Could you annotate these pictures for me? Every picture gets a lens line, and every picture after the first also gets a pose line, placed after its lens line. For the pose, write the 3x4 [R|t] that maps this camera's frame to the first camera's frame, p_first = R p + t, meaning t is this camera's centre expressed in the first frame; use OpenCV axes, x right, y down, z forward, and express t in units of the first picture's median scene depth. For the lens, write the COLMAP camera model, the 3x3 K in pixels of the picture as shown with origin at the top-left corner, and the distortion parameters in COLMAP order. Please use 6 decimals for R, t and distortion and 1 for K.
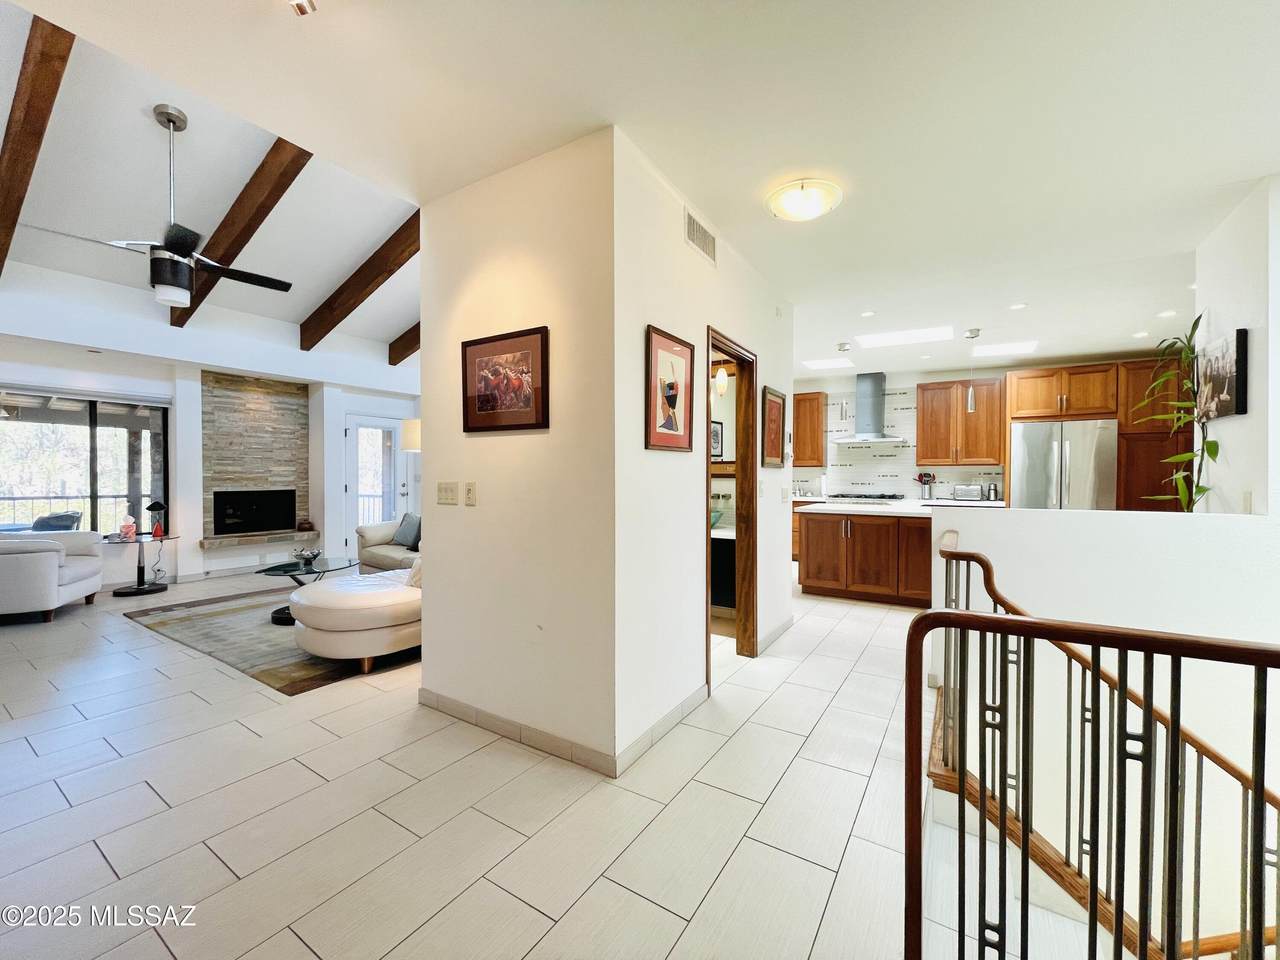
lens RADIAL K [[515.4, 0, 640.0], [0, 515.4, 480.0], [0, 0, 1]] dist [-0.003098, -0.000221]
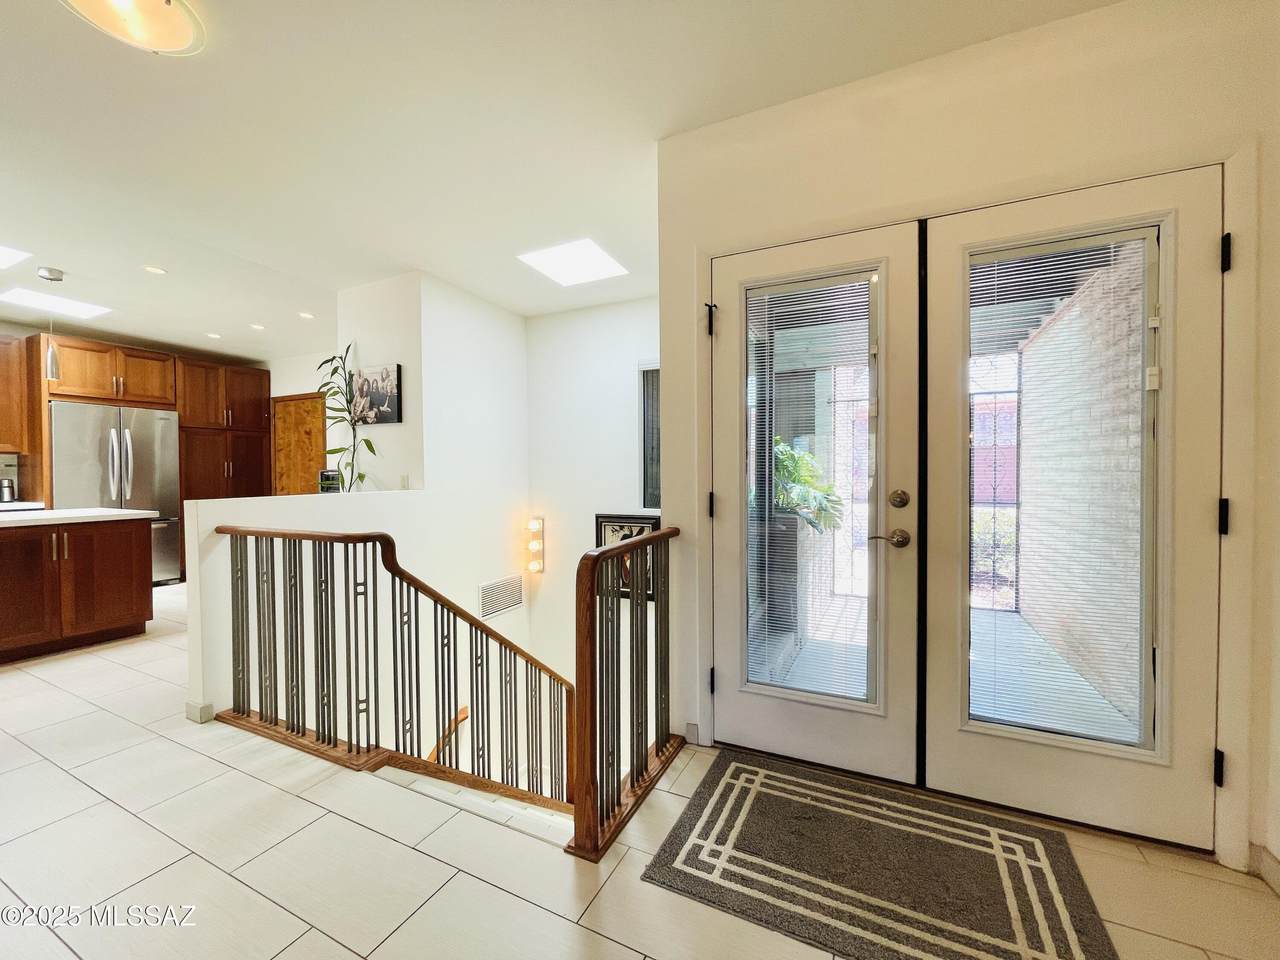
lens RADIAL K [[515.4, 0, 640.0], [0, 515.4, 480.0], [0, 0, 1]] dist [-0.003098, -0.000221]
pose [[-0.101558, -0.016675, 0.994690, -0.161400], [0.011498, 0.999773, 0.017935, 0.007737], [-0.994763, 0.013258, -0.101343, 0.207117]]
